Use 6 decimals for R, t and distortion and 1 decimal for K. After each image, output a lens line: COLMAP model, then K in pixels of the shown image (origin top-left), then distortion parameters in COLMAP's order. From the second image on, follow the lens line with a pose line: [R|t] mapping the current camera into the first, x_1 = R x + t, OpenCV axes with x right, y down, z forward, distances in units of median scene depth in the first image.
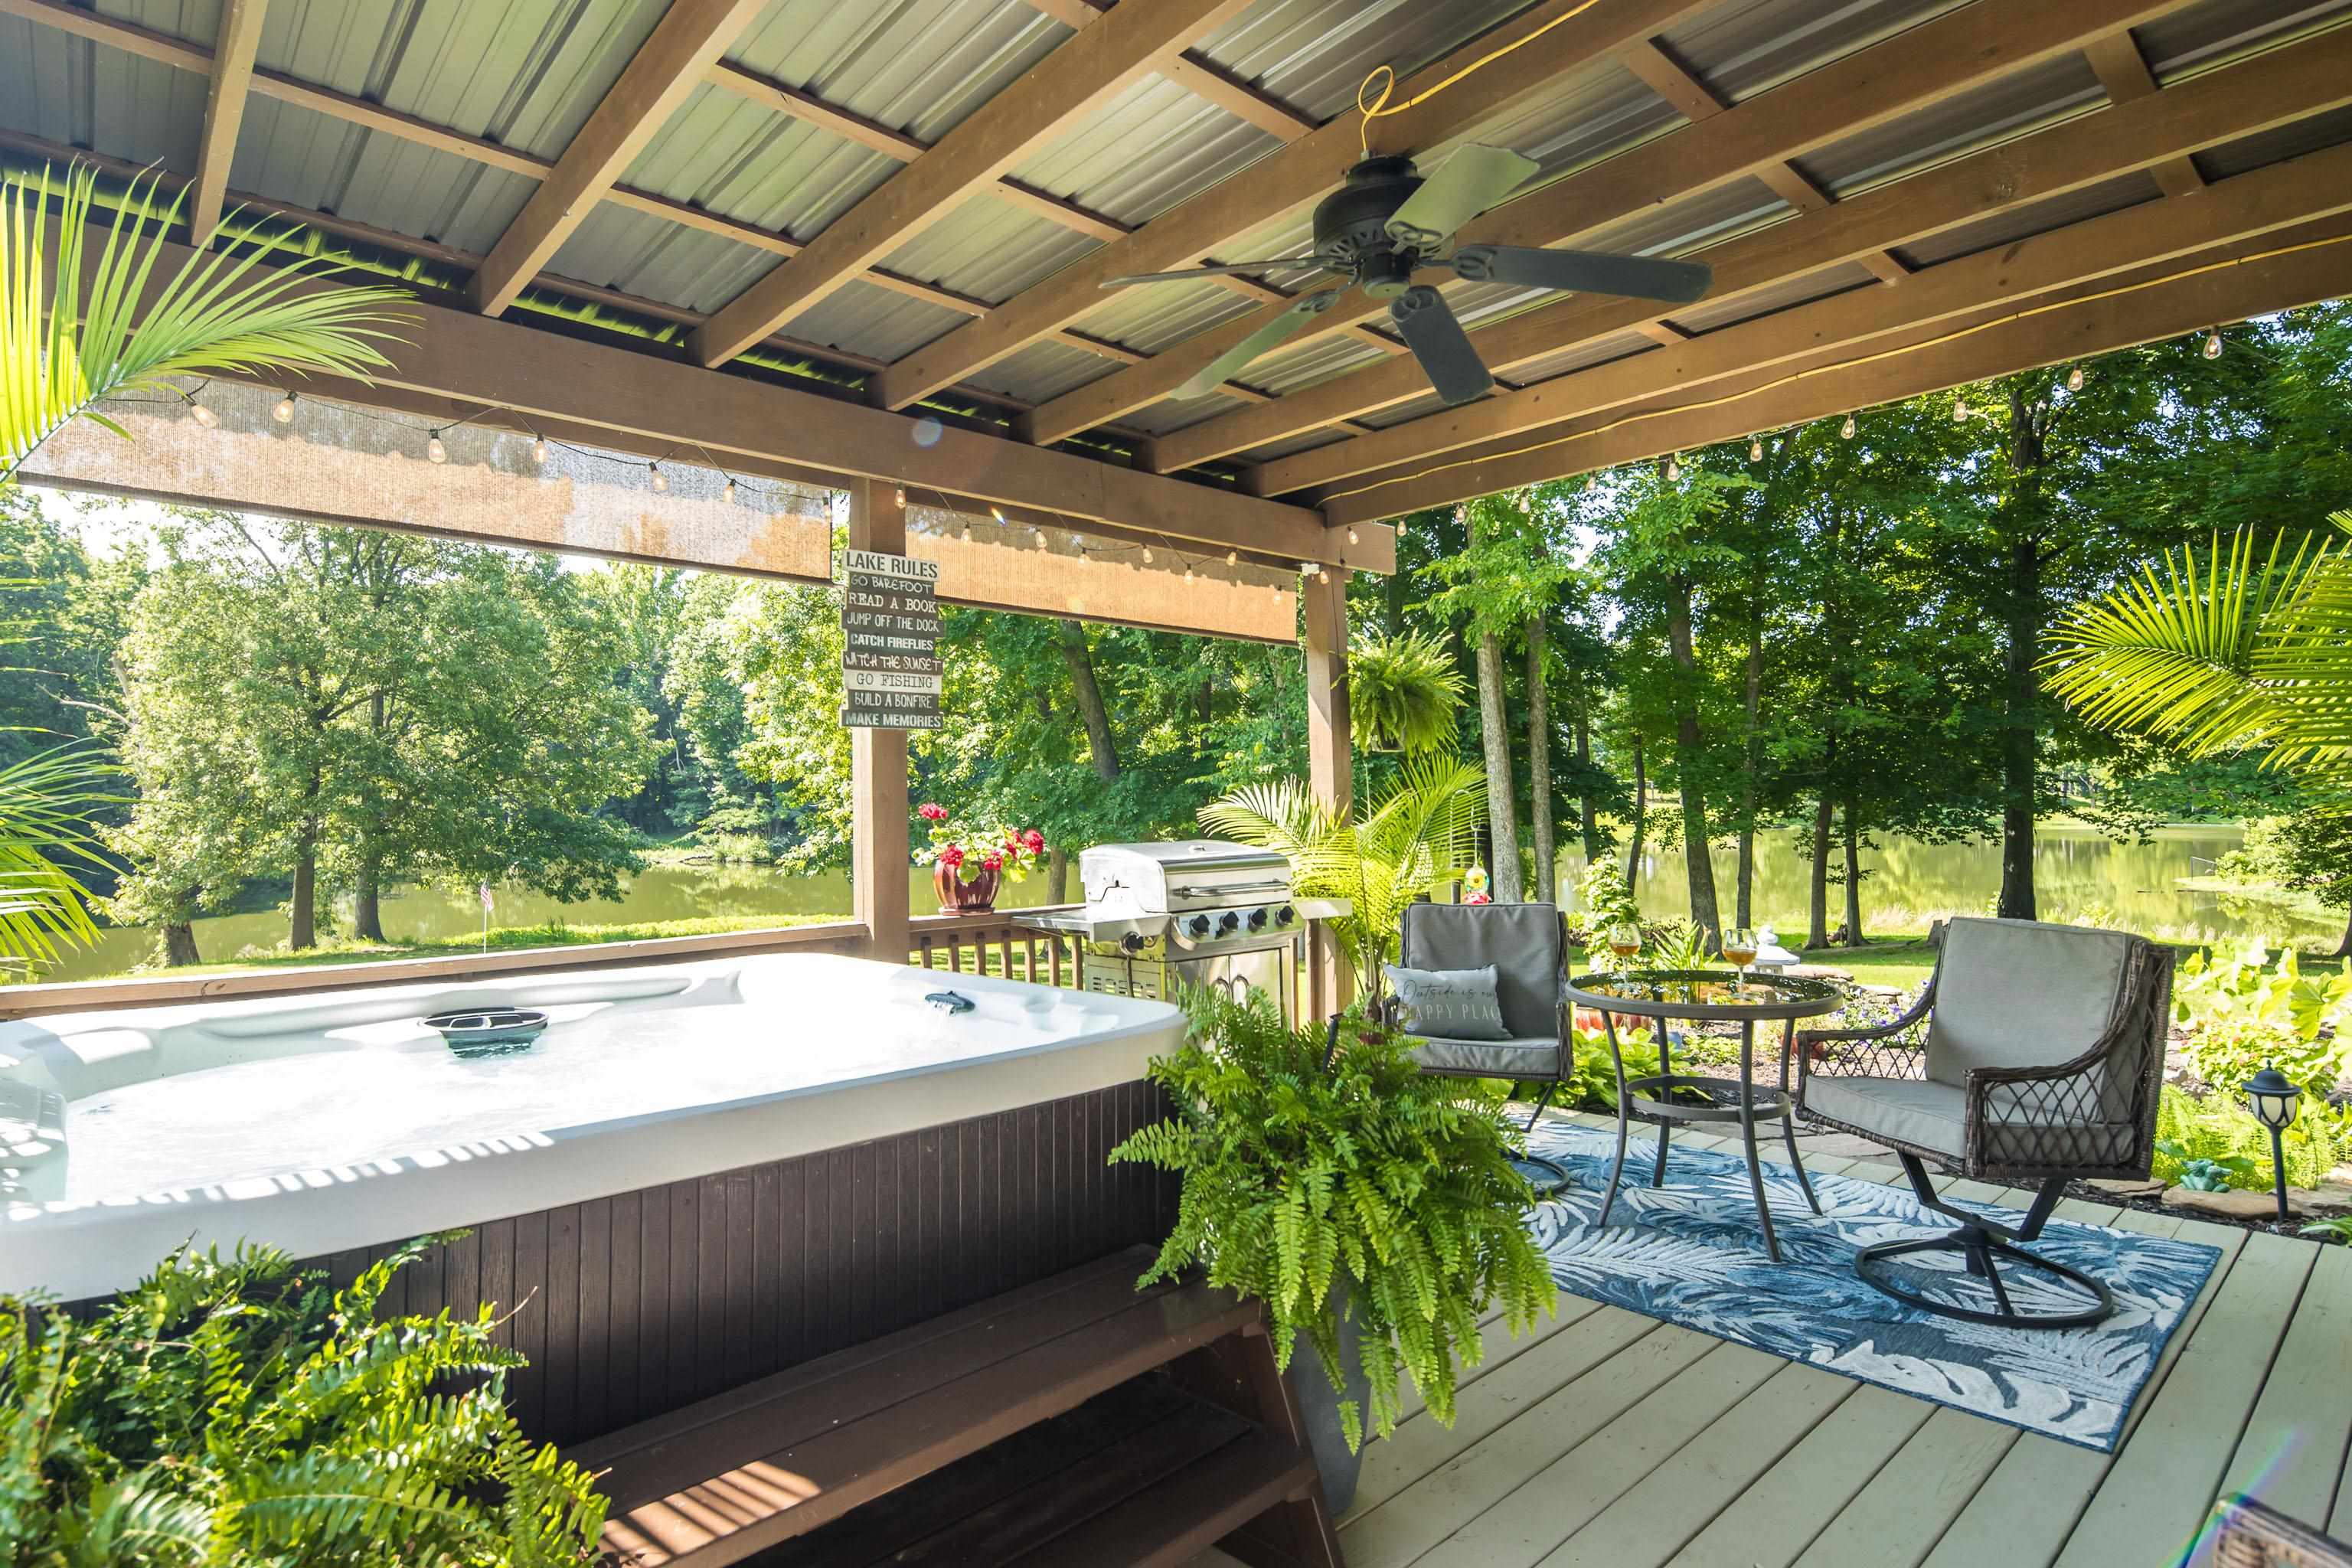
lens RADIAL K [[1197.5, 0, 1176.0], [0, 1197.5, 784.0], [0, 0, 1]] dist [0.000010, -0.000480]
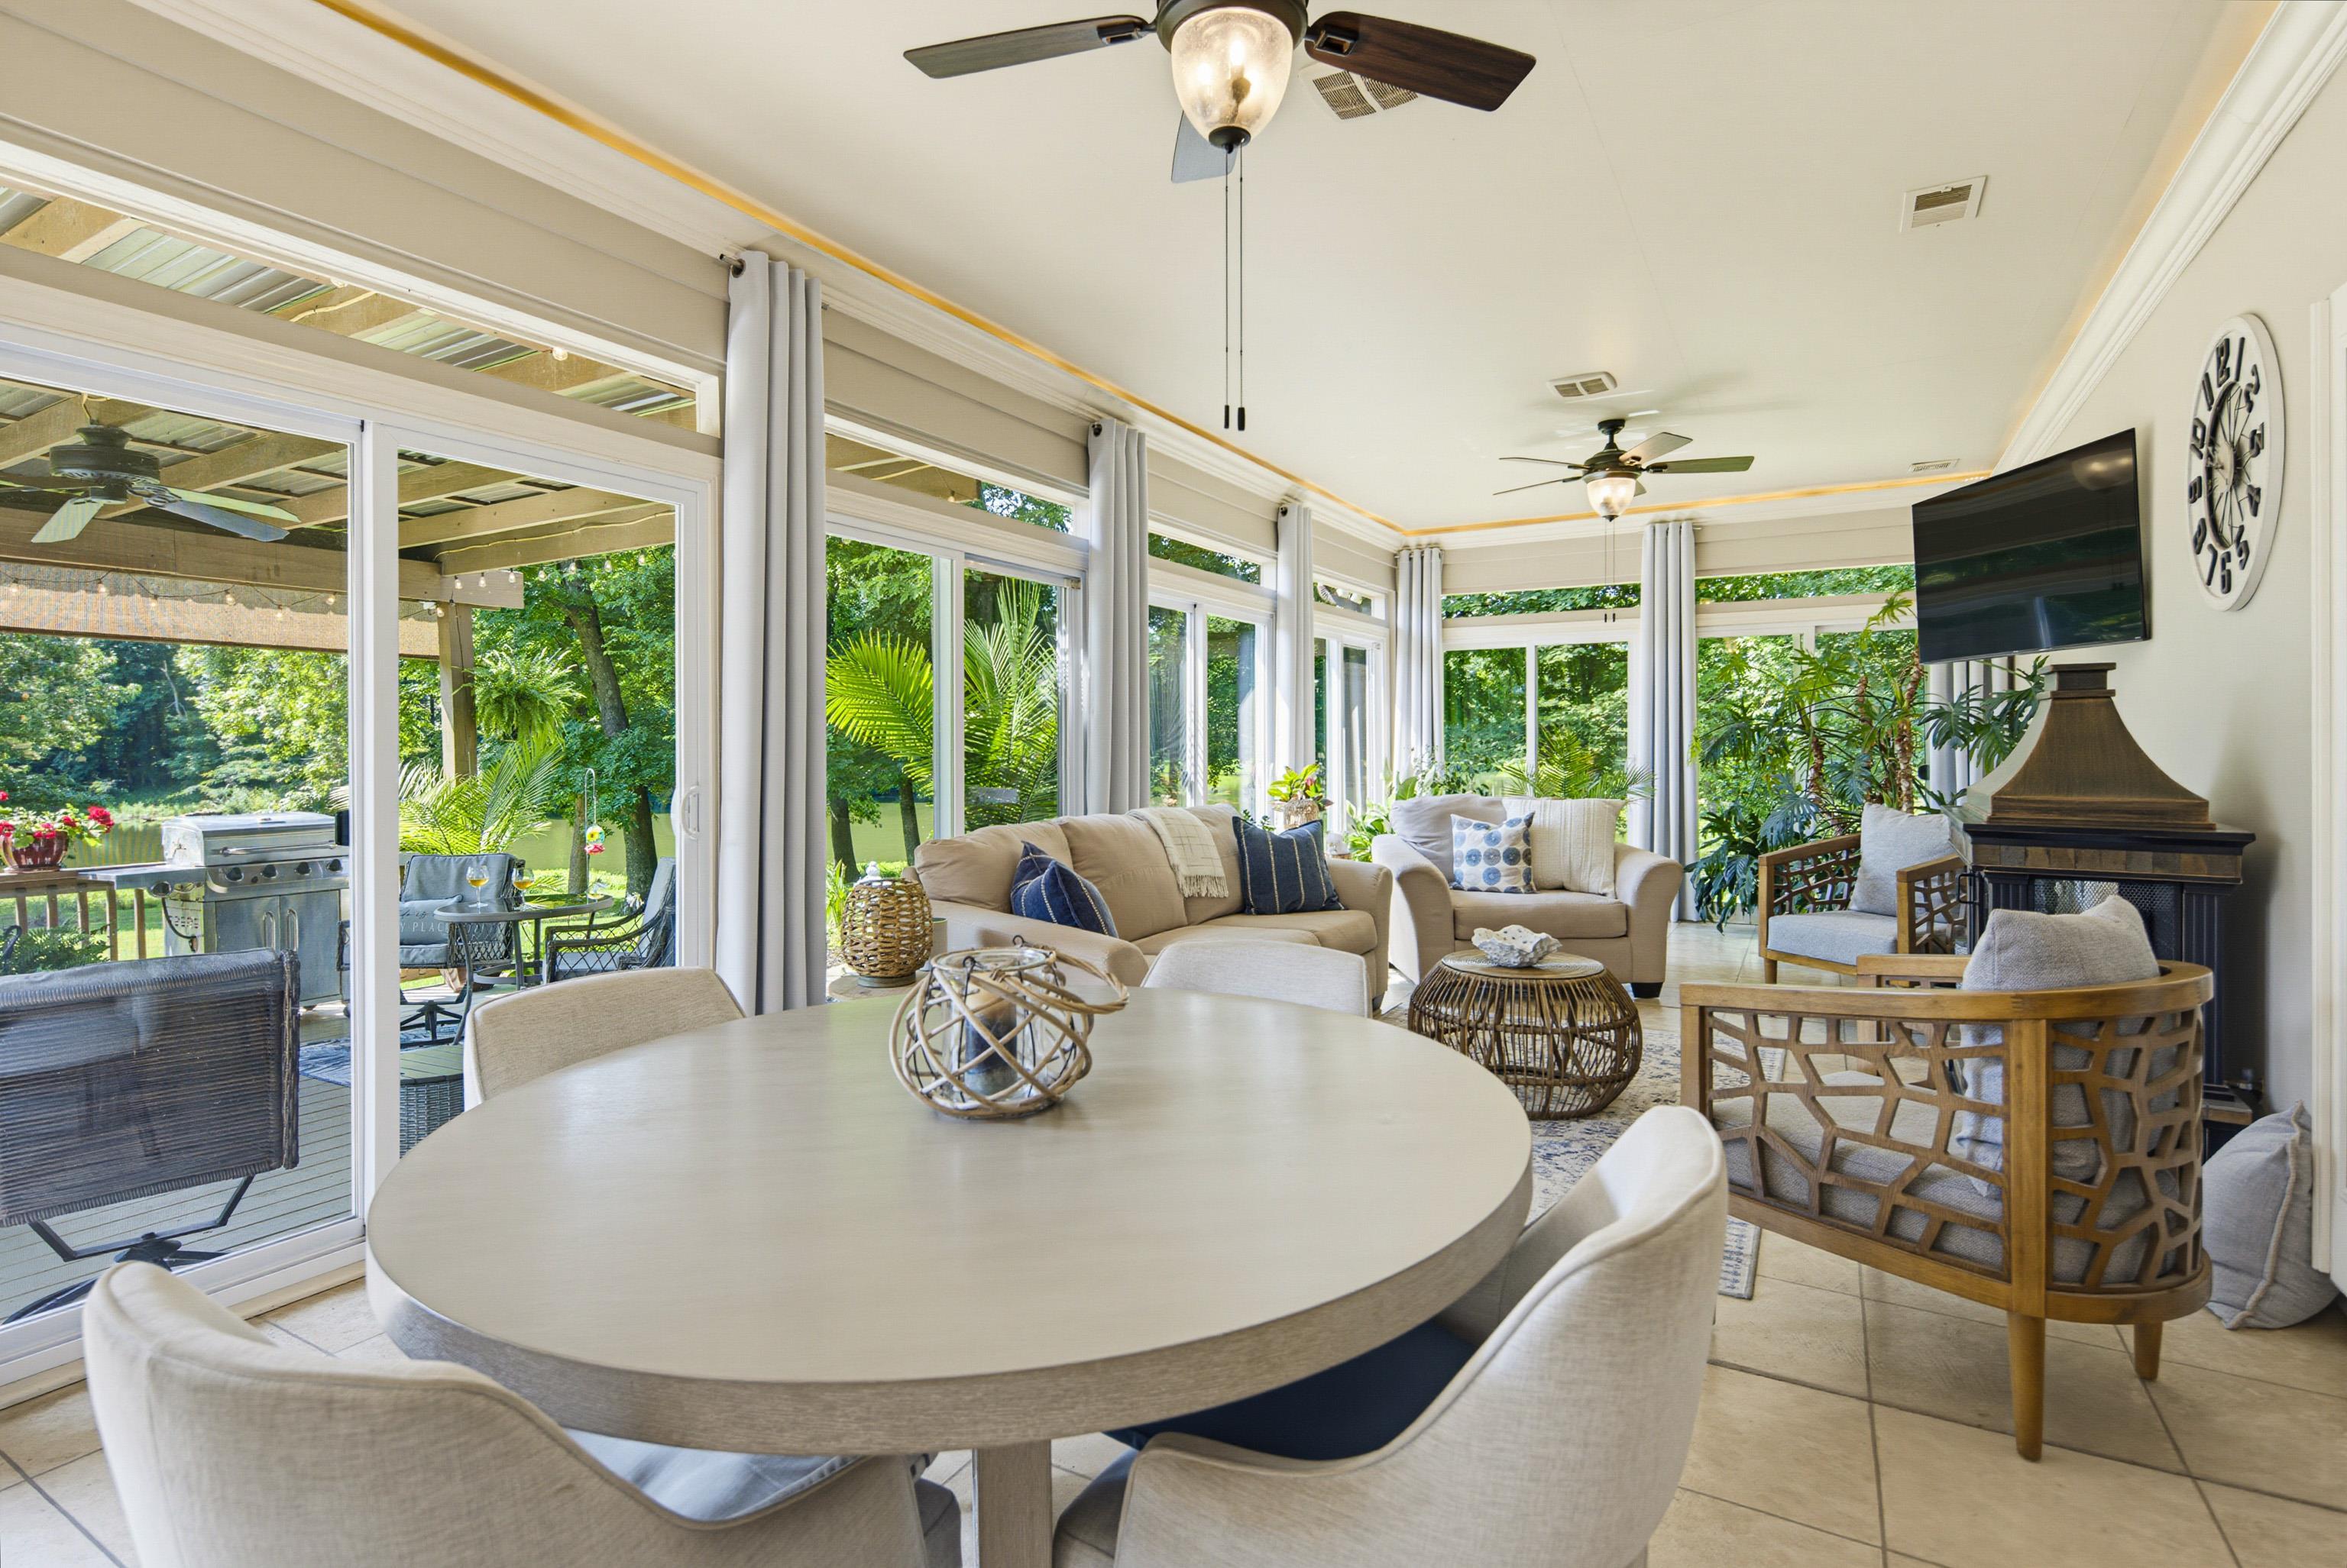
lens RADIAL K [[1130.9, 0, 1178.0], [0, 1130.9, 750.5], [0, 0, 1]] dist [0.001742, -0.003916]
pose [[0.949675, 0.003760, 0.313215, 0.108187], [-0.008070, 0.999890, 0.012465, -0.008521], [-0.313134, -0.014365, 0.949600, -0.096905]]
